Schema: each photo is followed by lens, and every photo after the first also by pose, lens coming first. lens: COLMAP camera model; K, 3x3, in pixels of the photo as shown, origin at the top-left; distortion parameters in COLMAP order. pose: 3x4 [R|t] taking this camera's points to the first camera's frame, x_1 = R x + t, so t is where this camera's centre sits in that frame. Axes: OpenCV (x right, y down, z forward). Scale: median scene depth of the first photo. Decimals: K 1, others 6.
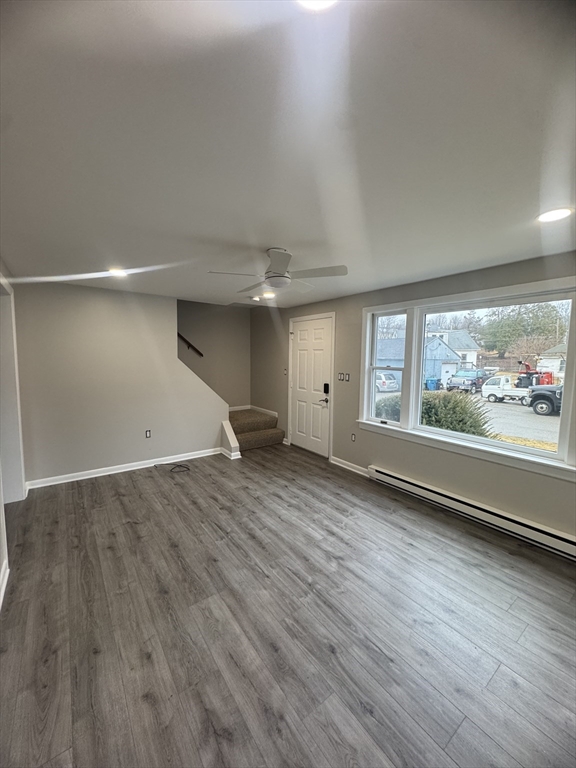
lens RADIAL K [[310.9, 0, 288.0], [0, 310.9, 384.0], [0, 0, 1]] dist [-0.000850, -0.000085]
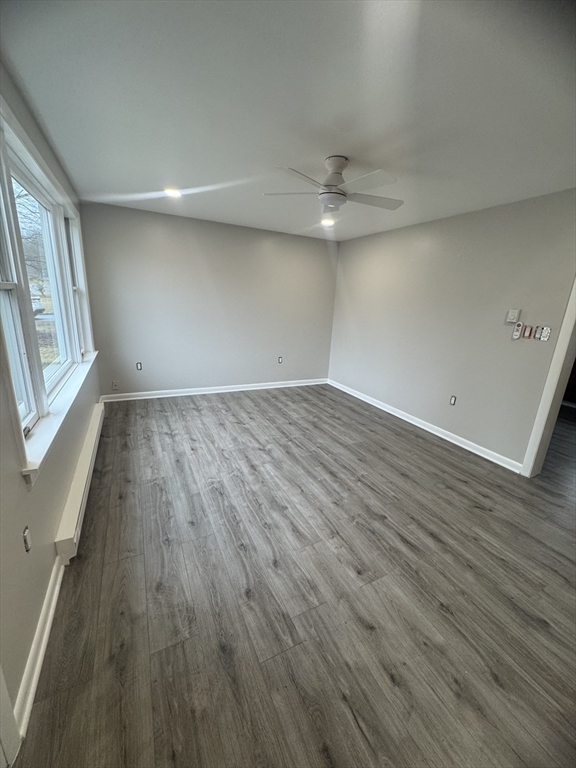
lens RADIAL K [[310.9, 0, 288.0], [0, 310.9, 384.0], [0, 0, 1]] dist [-0.000850, -0.000085]
pose [[-0.983005, -0.108140, 0.148348, -0.088071], [-0.050396, 0.936001, 0.348370, -0.119396], [-0.176527, 0.334974, -0.925544, 1.818574]]
